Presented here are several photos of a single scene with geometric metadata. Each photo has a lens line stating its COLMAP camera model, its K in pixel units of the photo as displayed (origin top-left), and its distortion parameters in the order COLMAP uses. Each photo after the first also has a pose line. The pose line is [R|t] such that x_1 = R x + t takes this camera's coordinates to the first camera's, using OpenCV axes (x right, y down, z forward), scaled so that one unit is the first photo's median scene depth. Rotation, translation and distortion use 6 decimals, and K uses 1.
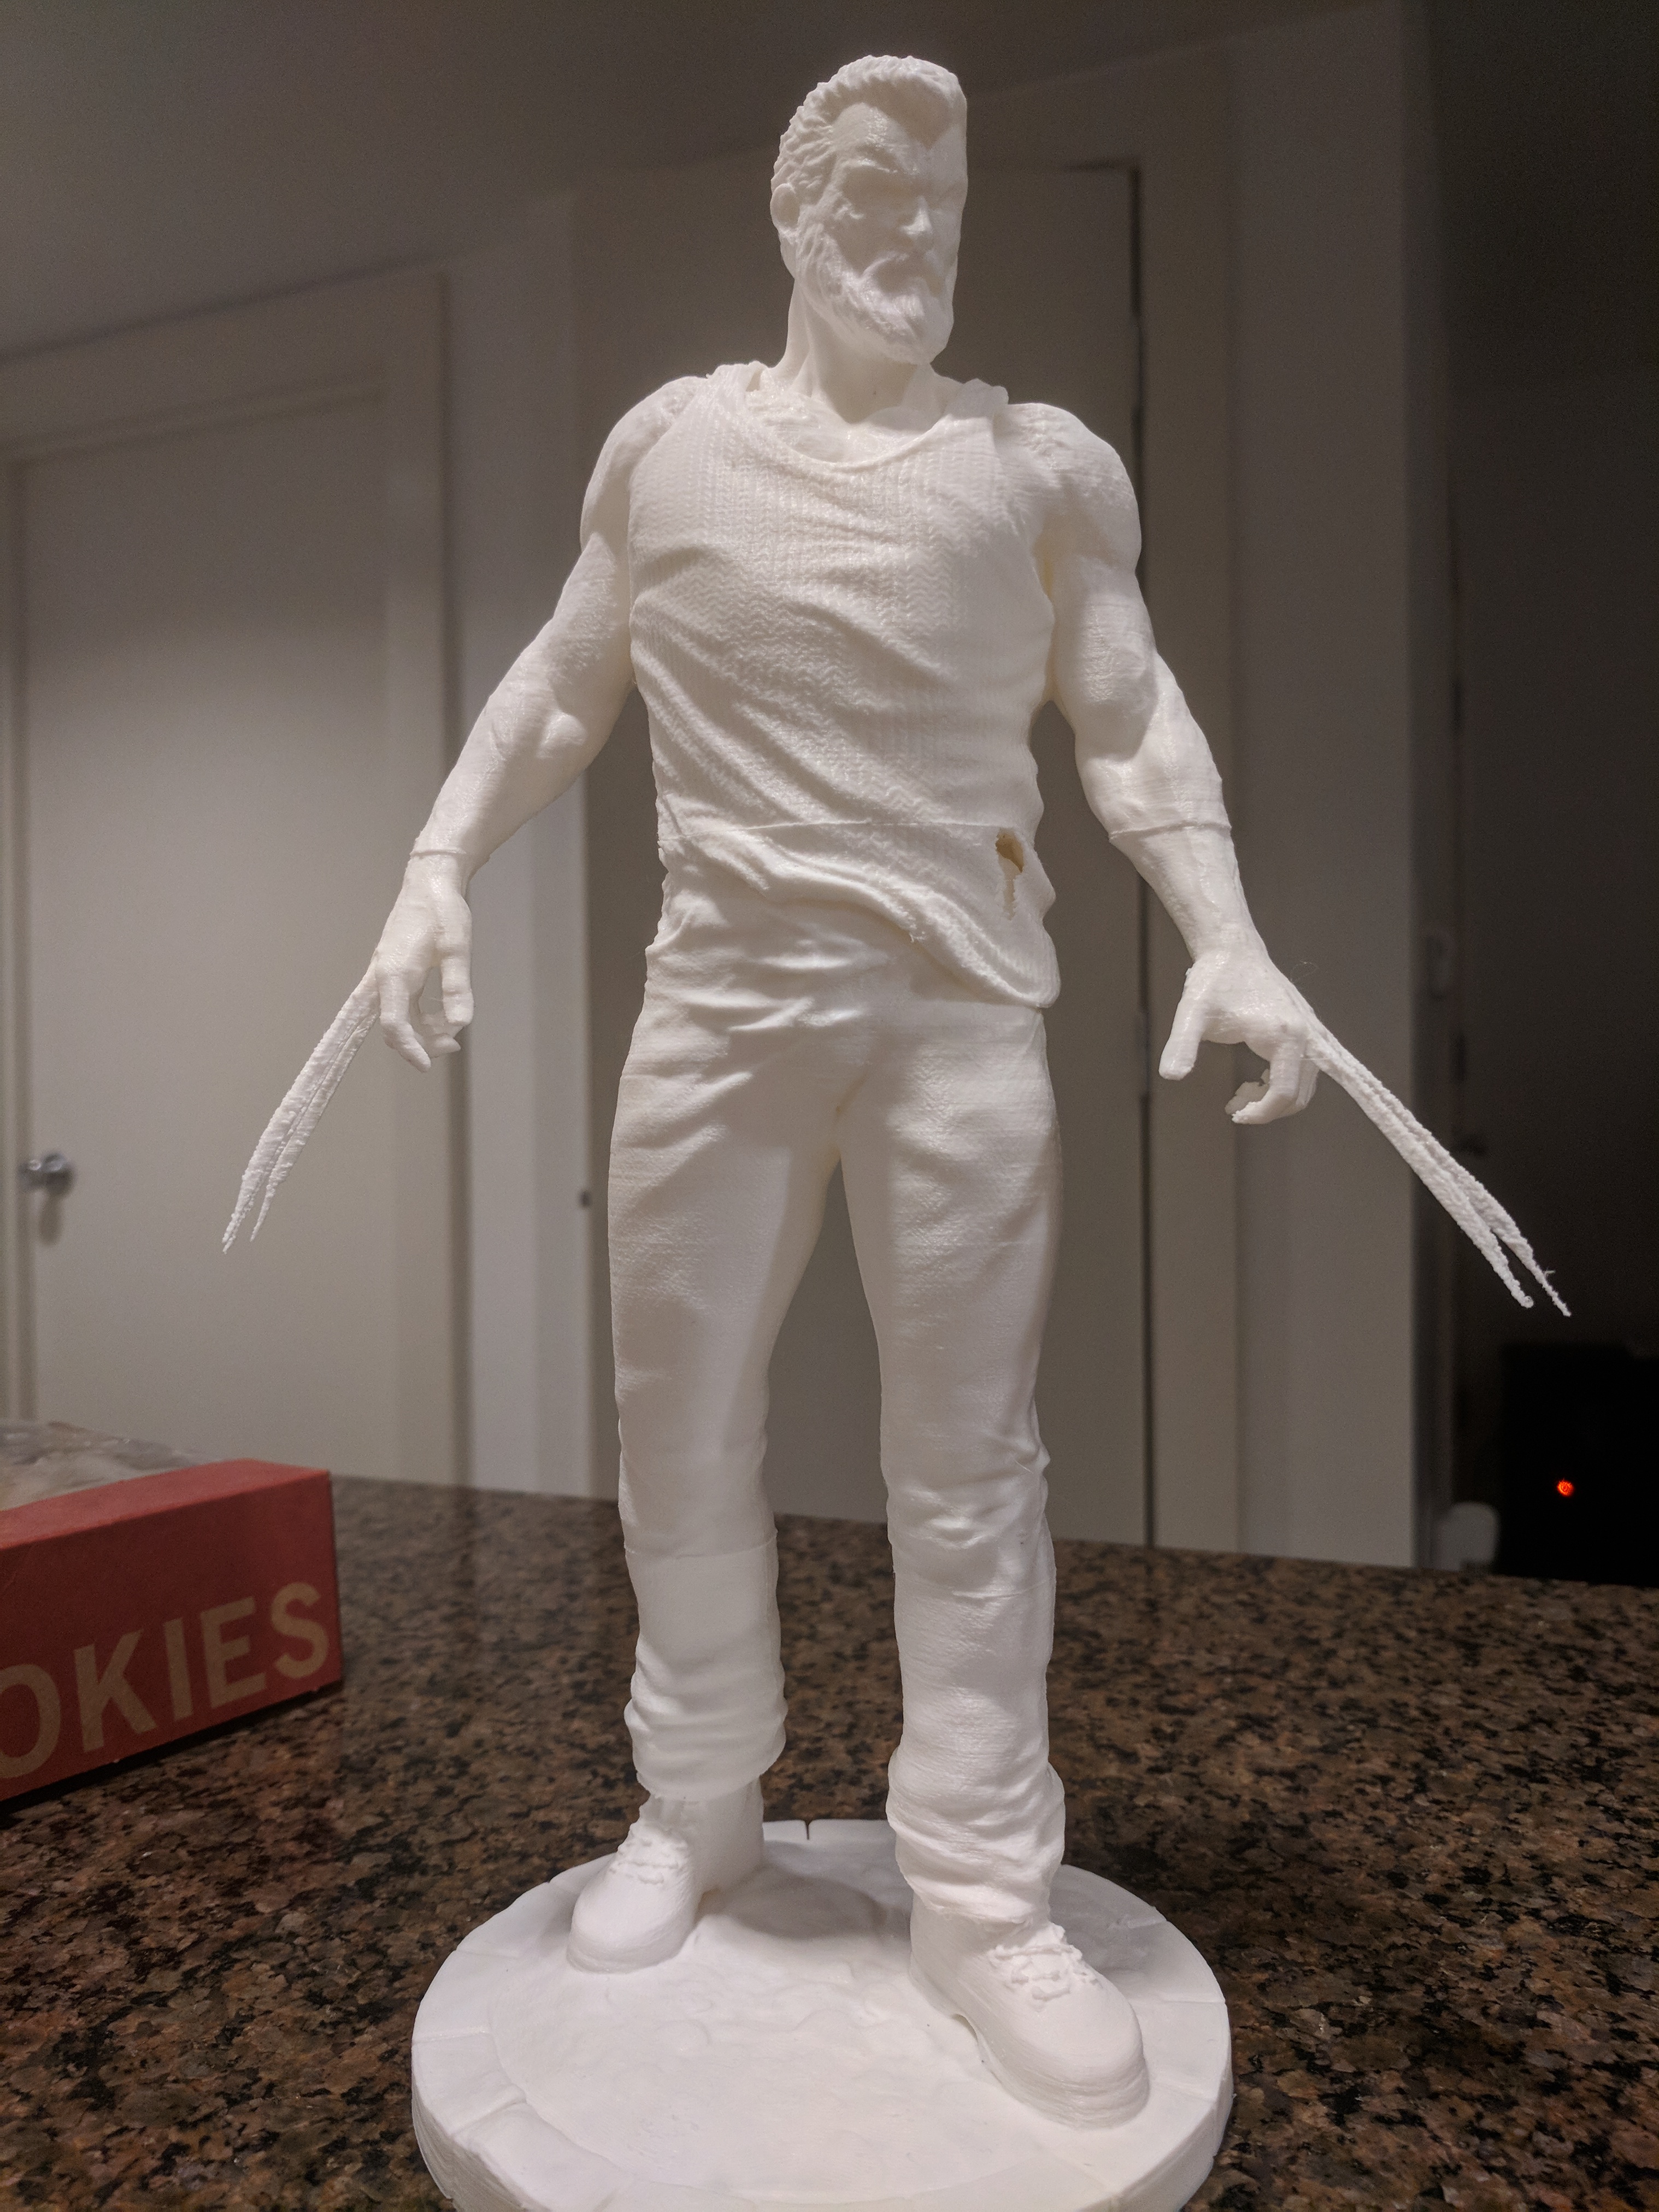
lens RADIAL K [[1735.5, 0, 817.3], [0, 1735.5, 1109.9], [0, 0, 1]] dist [-0.000798, 0.020959]
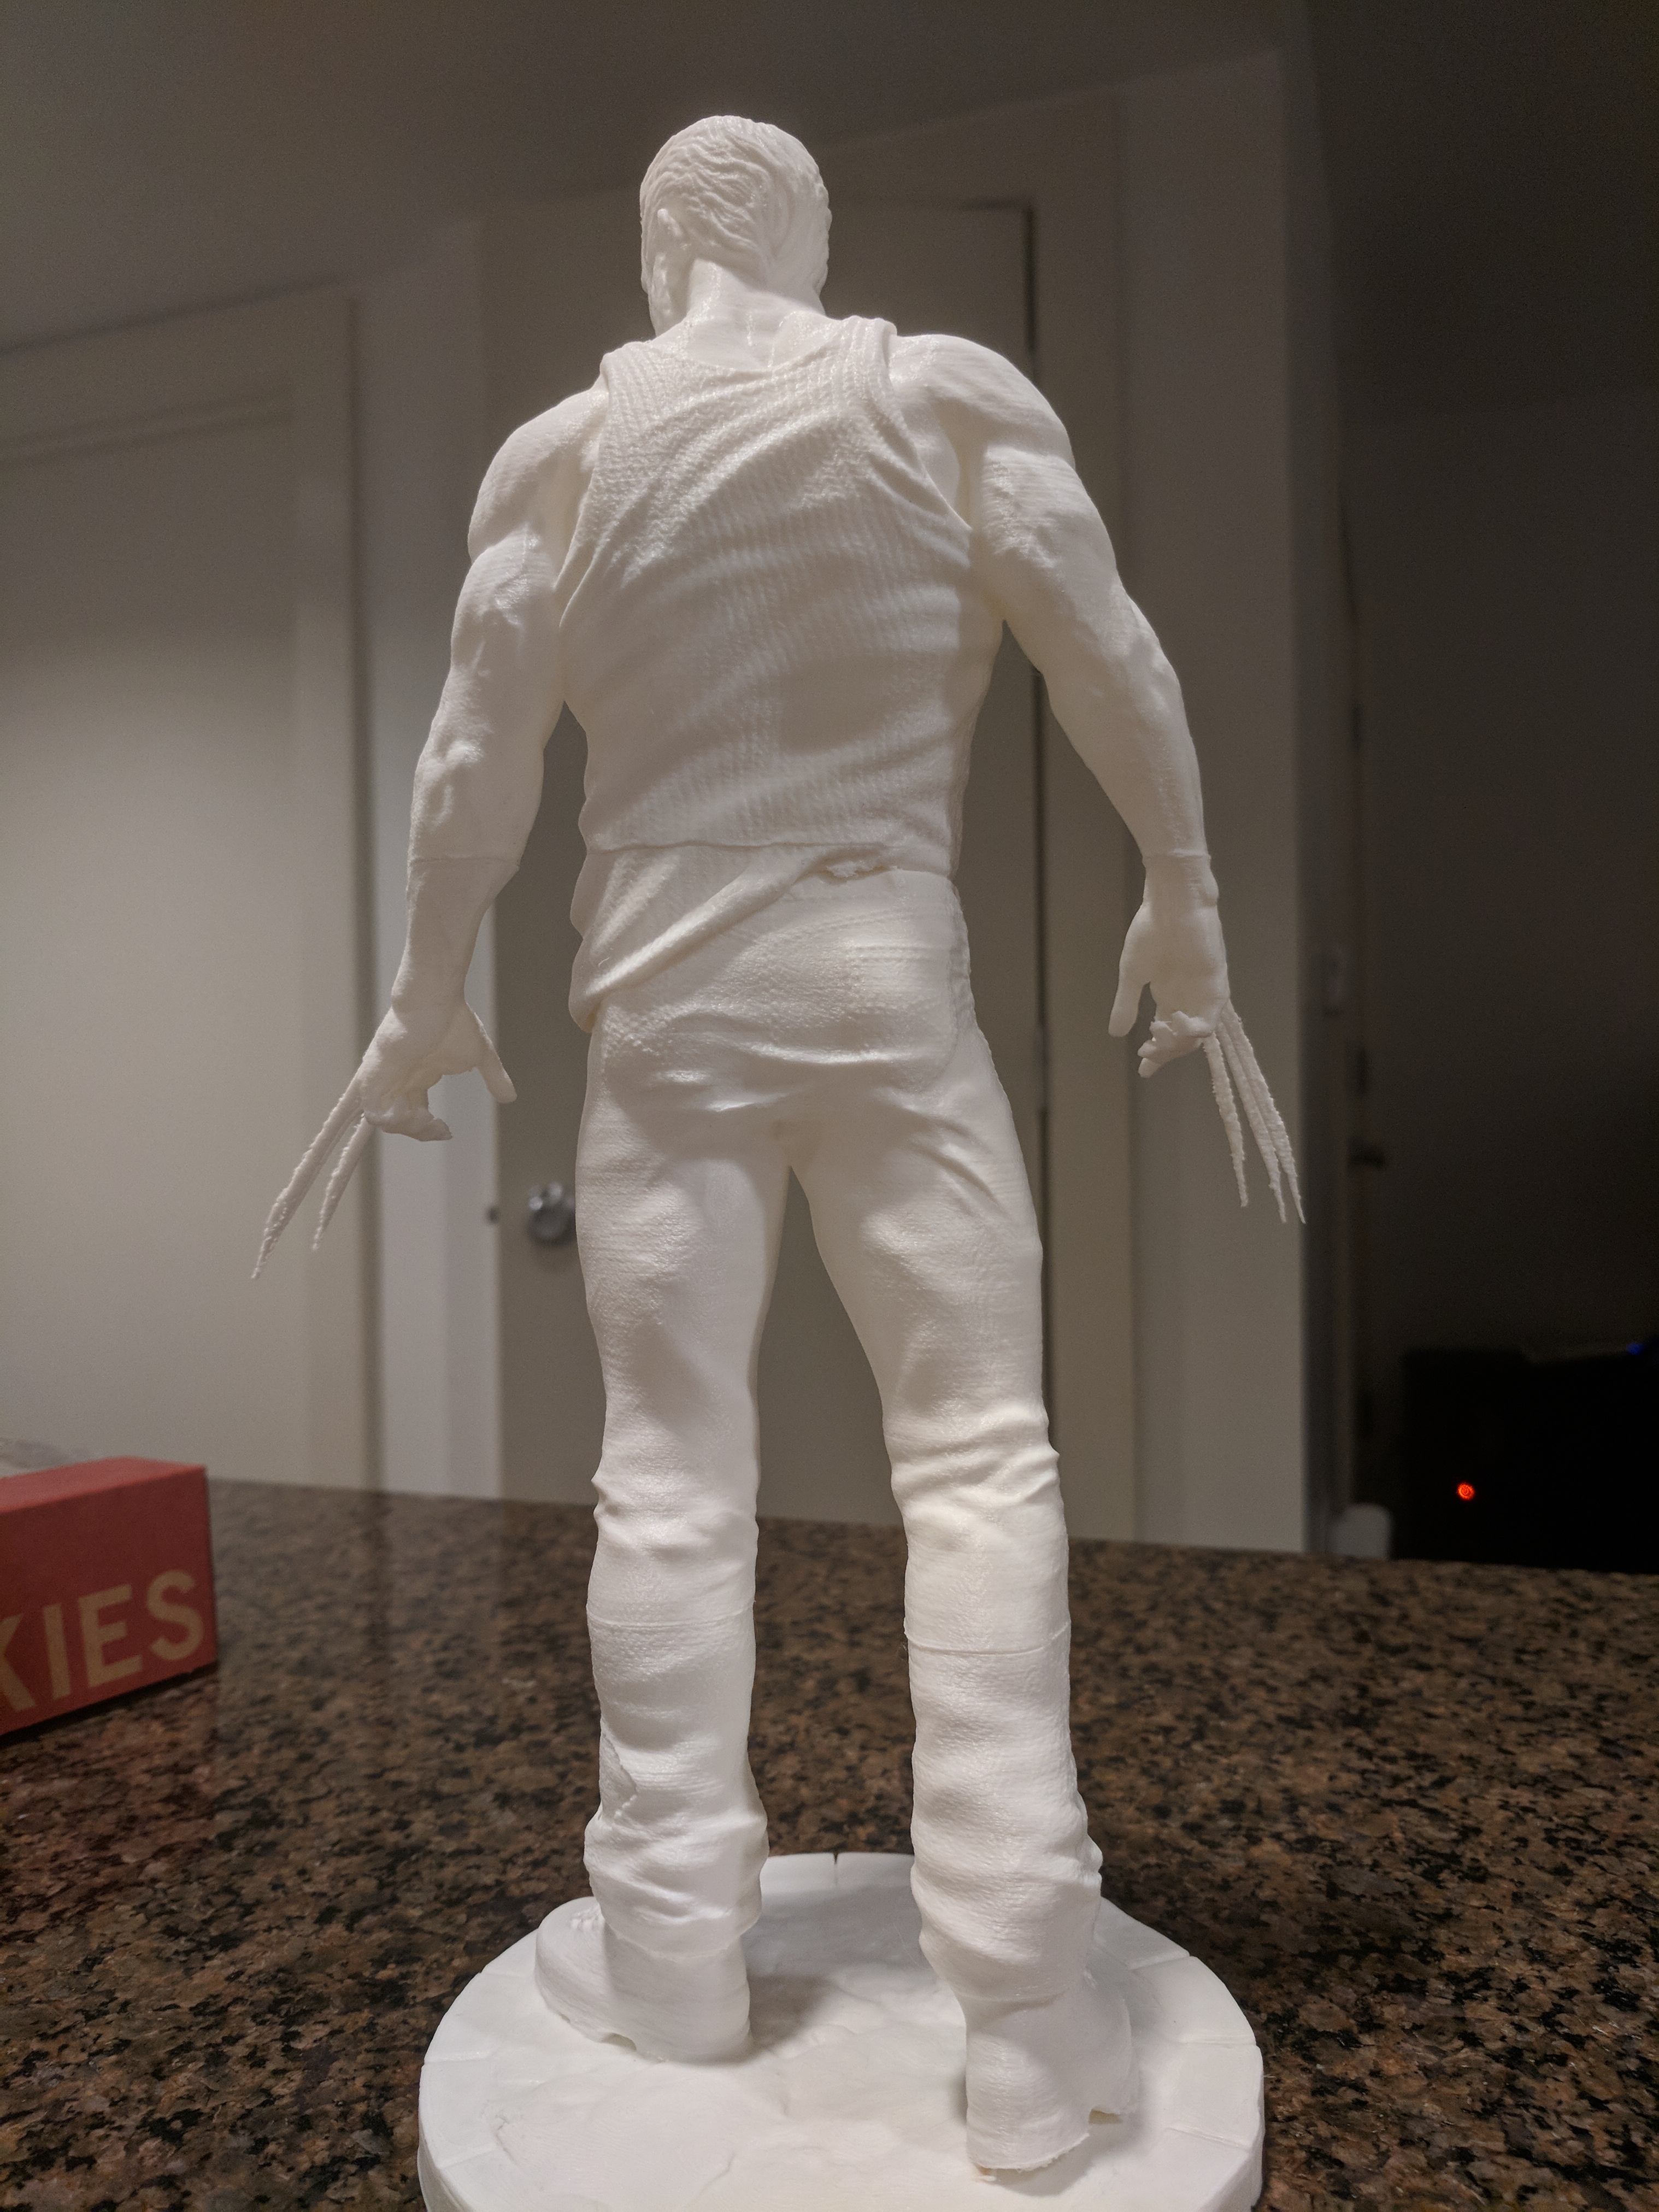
lens RADIAL K [[1747.7, 0, 816.7], [0, 1747.7, 1107.3], [0, 0, 1]] dist [0.000078, 0.017150]
pose [[0.999232, -0.004710, 0.038892, 0.076295], [0.005123, 0.999932, -0.010517, 0.001563], [-0.038840, 0.010708, 0.999188, -0.126155]]
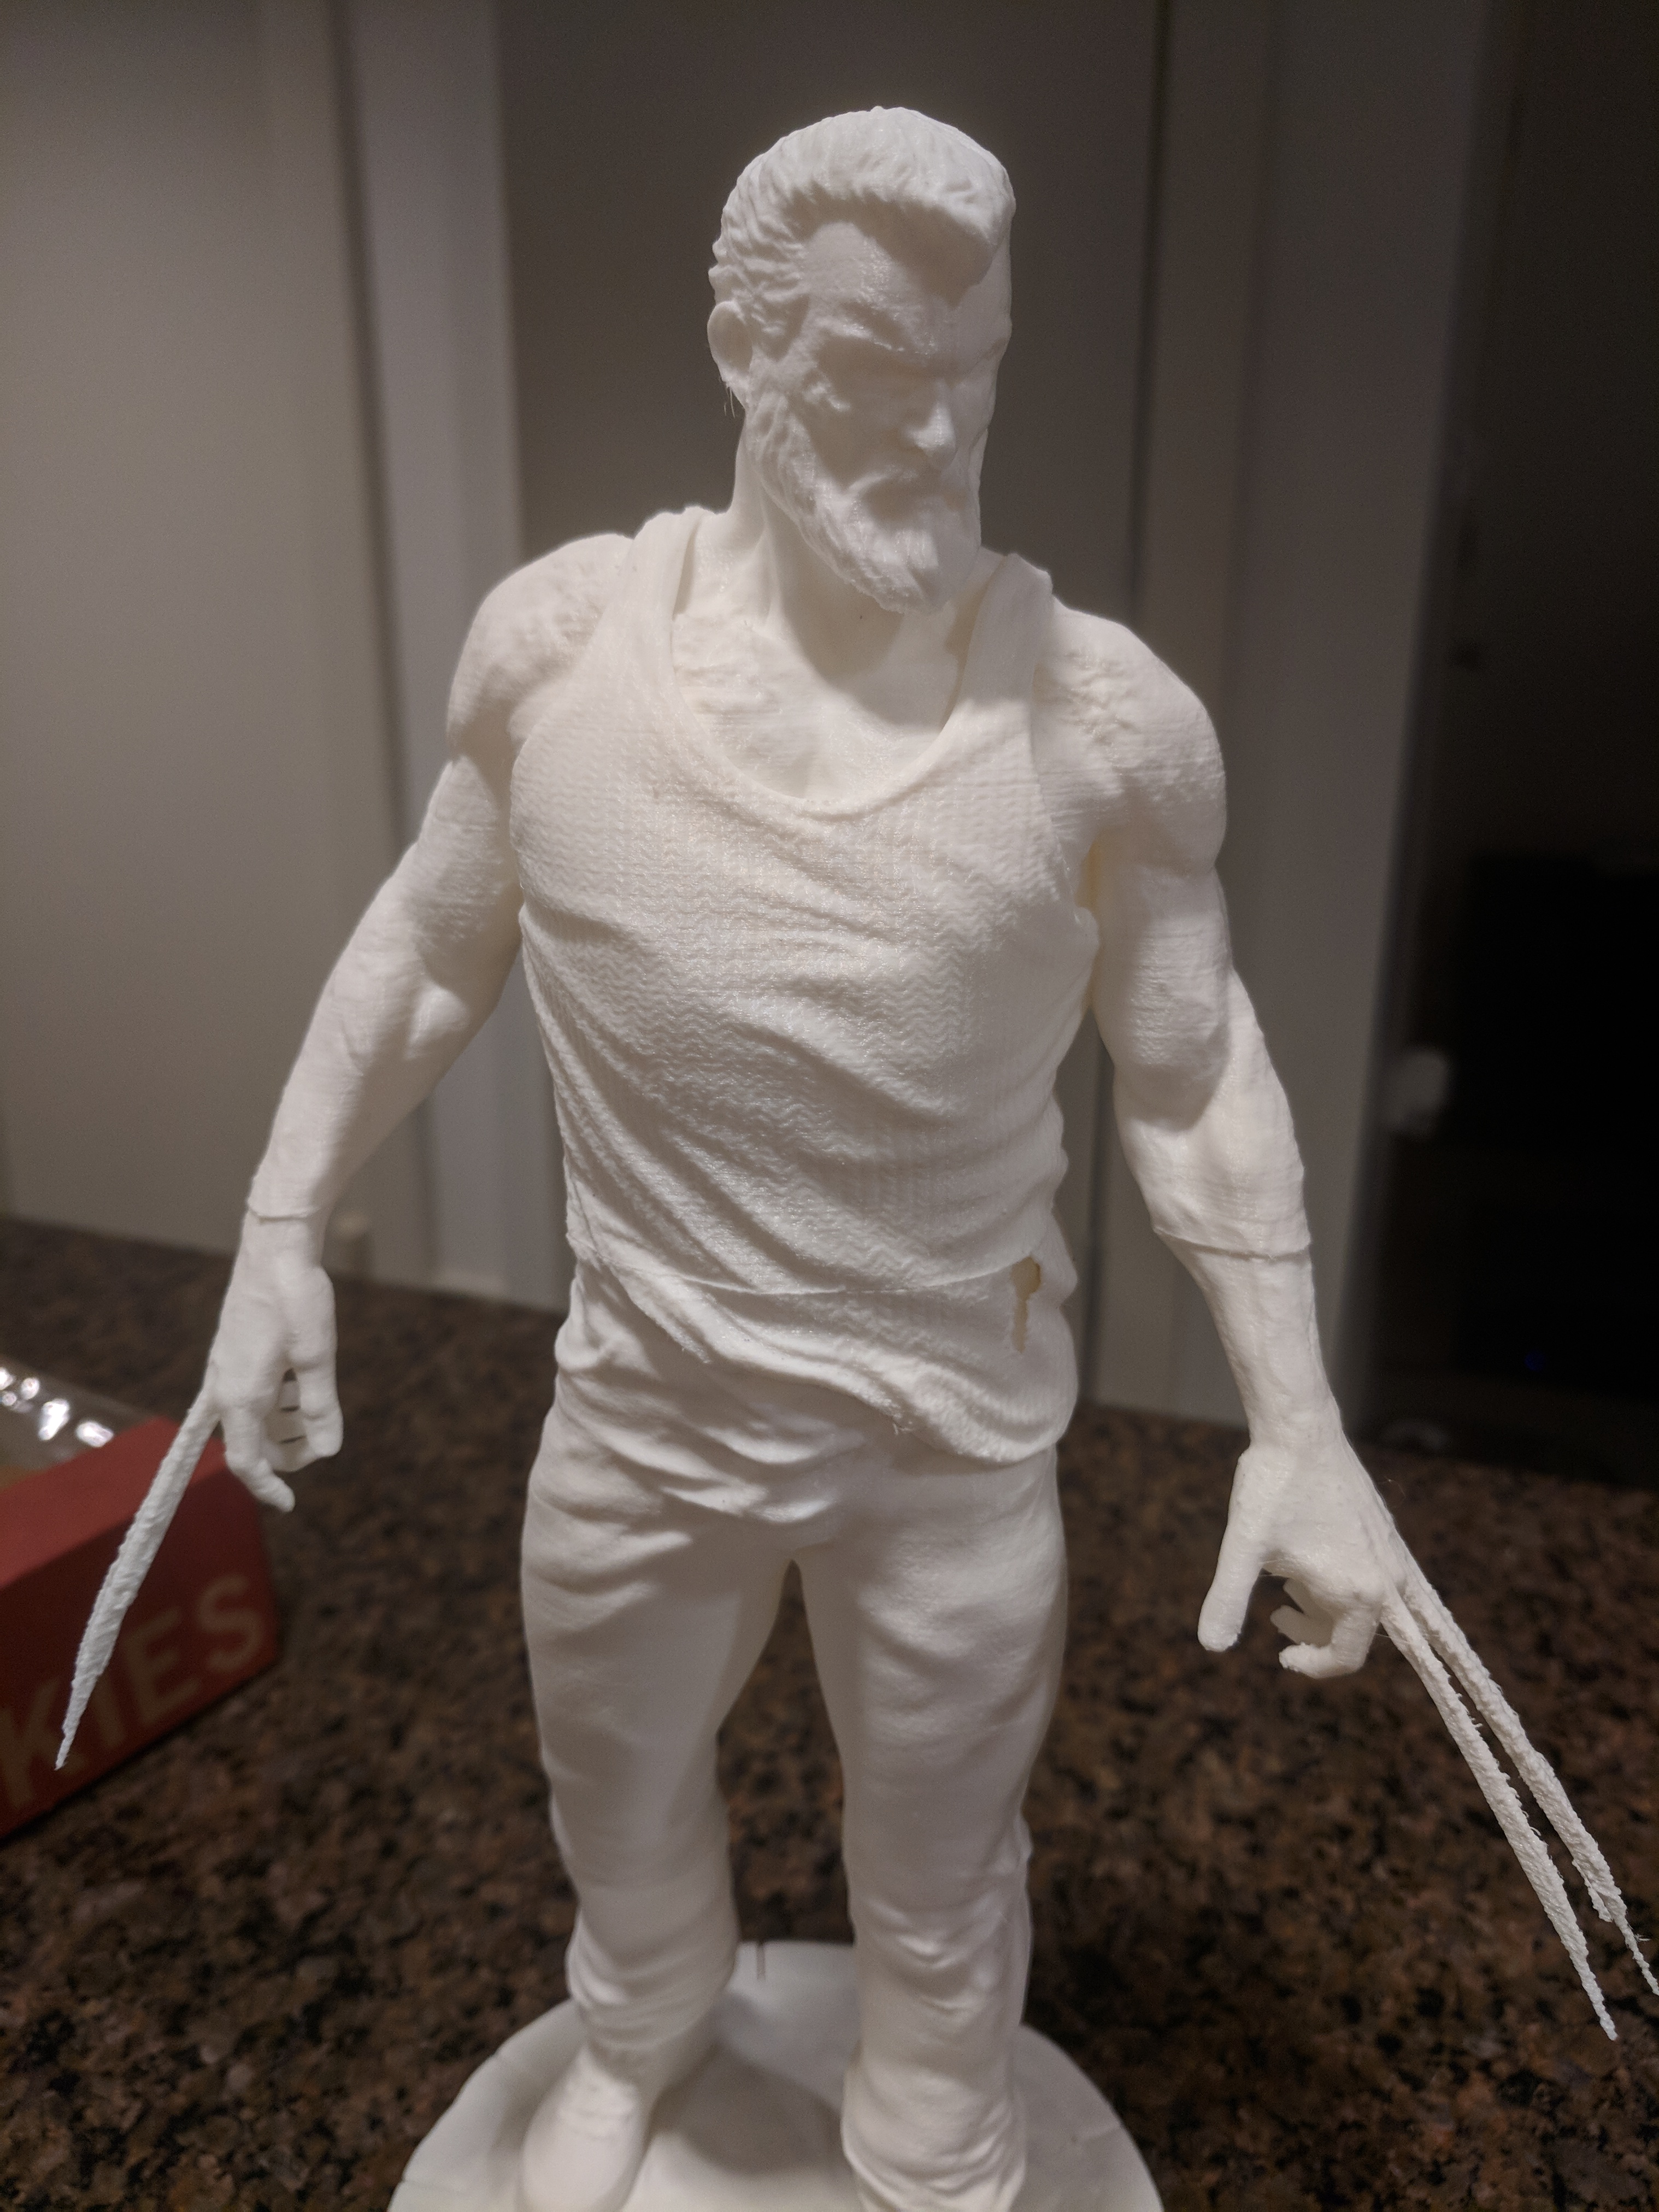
lens RADIAL K [[1747.7, 0, 816.7], [0, 1747.7, 1107.3], [0, 0, 1]] dist [0.000078, 0.017150]
pose [[0.999665, 0.003860, 0.025585, -0.001289], [-0.012182, 0.942584, 0.333746, -0.406652], [-0.022828, -0.333946, 0.942316, 0.249564]]
